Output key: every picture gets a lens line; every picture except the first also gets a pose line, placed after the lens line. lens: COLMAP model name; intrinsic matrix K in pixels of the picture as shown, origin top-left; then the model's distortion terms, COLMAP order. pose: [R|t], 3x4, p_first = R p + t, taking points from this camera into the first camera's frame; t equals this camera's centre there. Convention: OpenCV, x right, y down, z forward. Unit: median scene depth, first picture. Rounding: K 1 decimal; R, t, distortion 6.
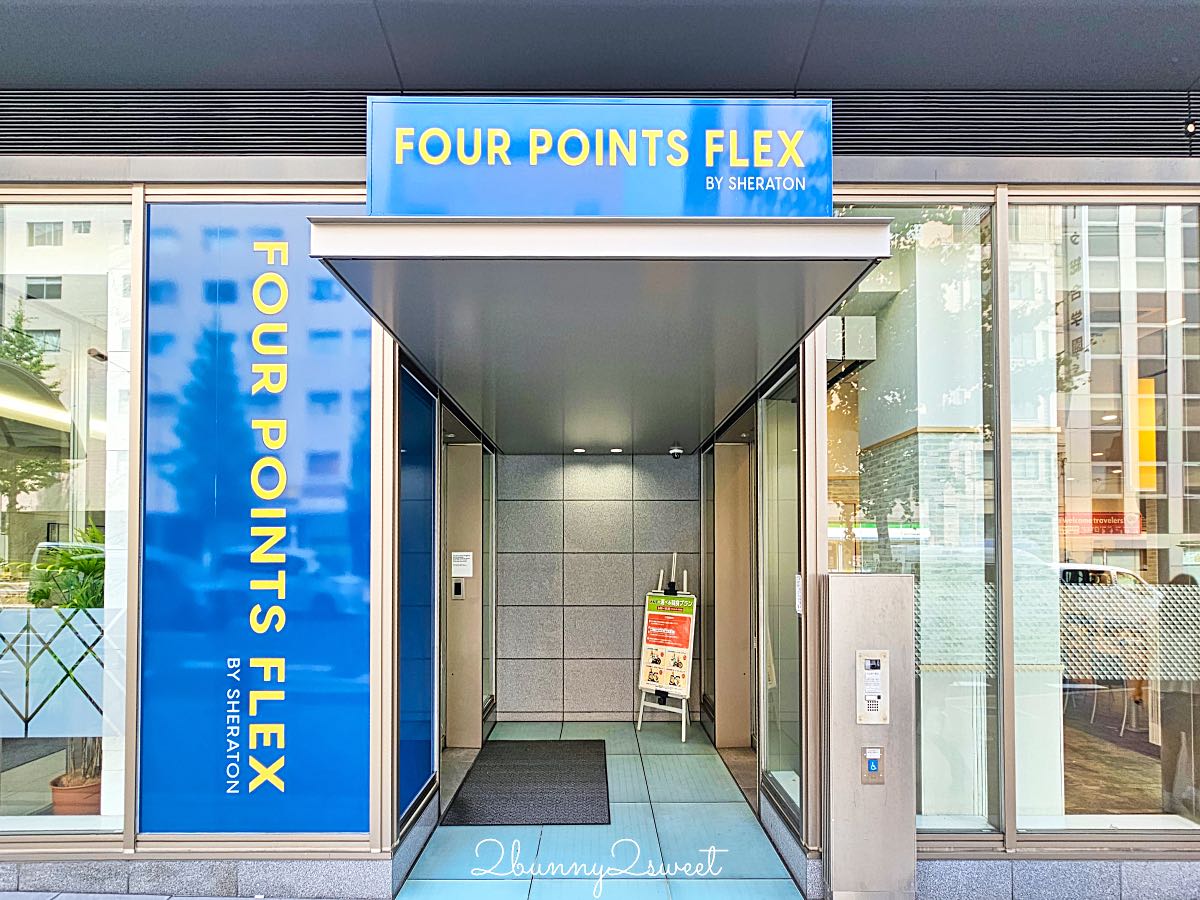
lens RADIAL K [[671.5, 0, 593.5], [0, 671.5, 543.5], [0, 0, 1]] dist [0.001635, 0.001539]
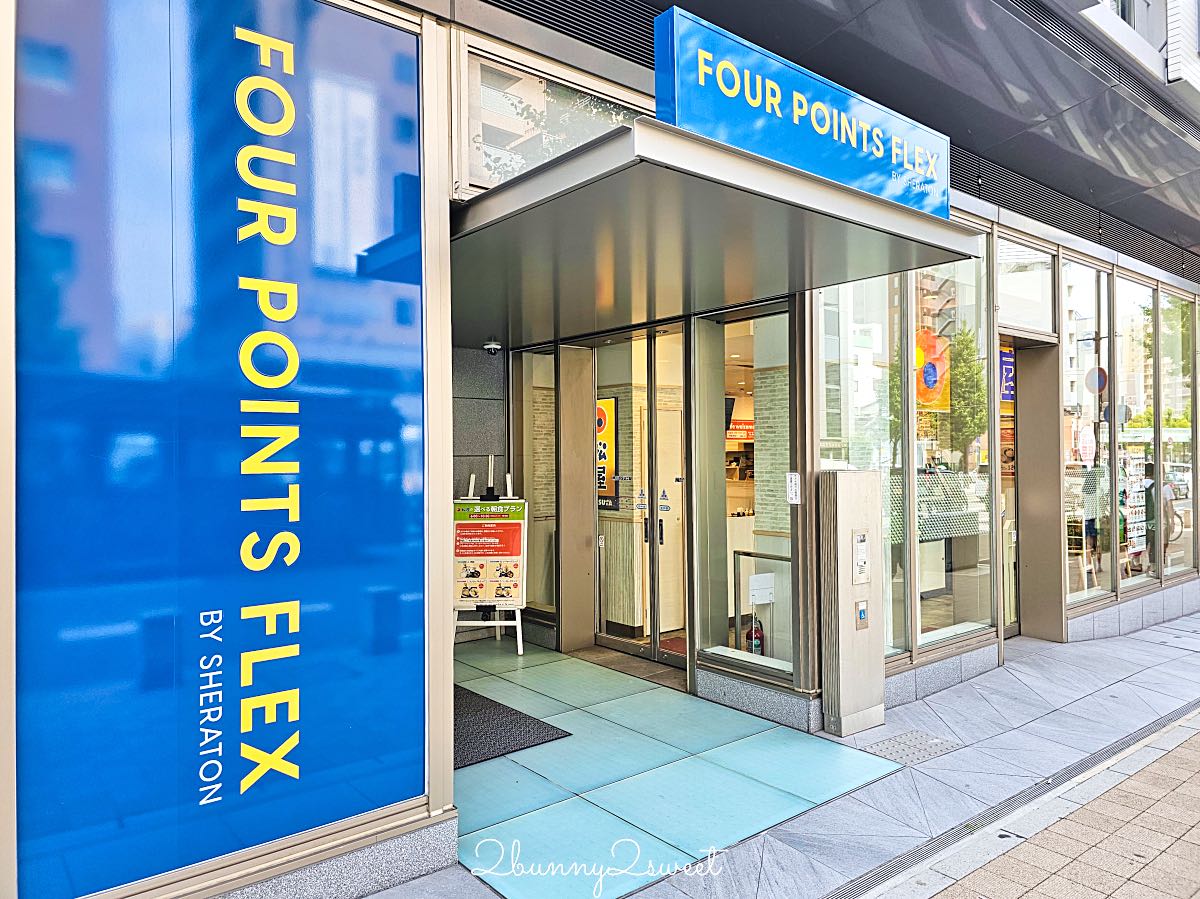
lens RADIAL K [[799.6, 0, 600.5], [0, 799.6, 447.9], [0, 0, 1]] dist [0.044983, -0.001765]
pose [[0.767414, -0.002510, 0.641147, -0.771686], [-0.001766, 0.999980, 0.006028, -0.006358], [-0.641150, -0.005758, 0.767394, 0.087578]]
